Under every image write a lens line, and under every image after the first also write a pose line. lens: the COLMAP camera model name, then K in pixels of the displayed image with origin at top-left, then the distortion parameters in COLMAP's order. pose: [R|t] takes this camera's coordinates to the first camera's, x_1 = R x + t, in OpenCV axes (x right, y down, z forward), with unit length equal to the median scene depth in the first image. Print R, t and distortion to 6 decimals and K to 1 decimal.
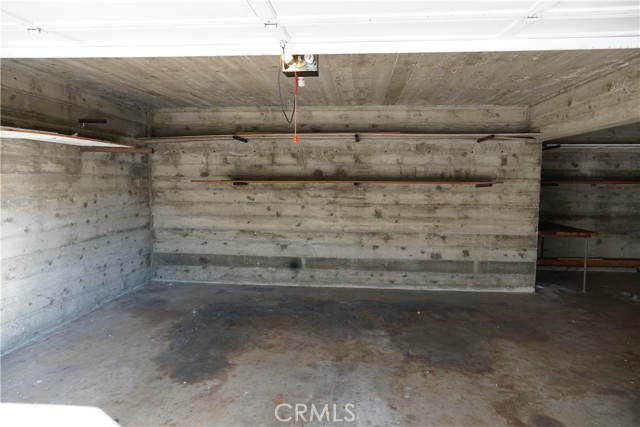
lens RADIAL K [[437.2, 0, 320.6], [0, 437.2, 211.9], [0, 0, 1]] dist [-0.029162, 0.031278]
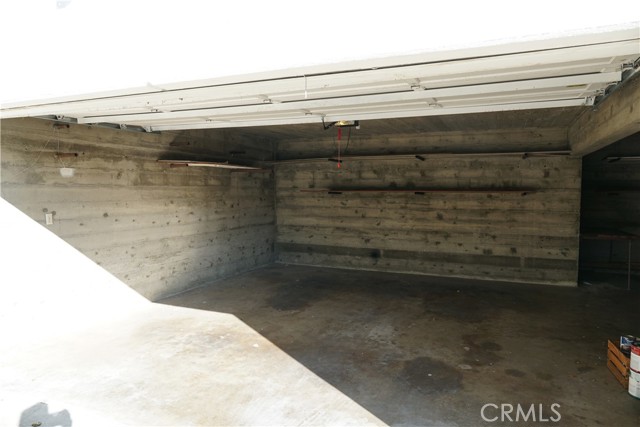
lens RADIAL K [[437.2, 0, 320.6], [0, 437.2, 214.2], [0, 0, 1]] dist [-0.029162, 0.031278]
pose [[0.951301, 0.014152, -0.307937, 0.196297], [-0.021092, 0.999593, -0.019221, 0.029472], [0.307540, 0.024780, 0.951212, -0.316045]]
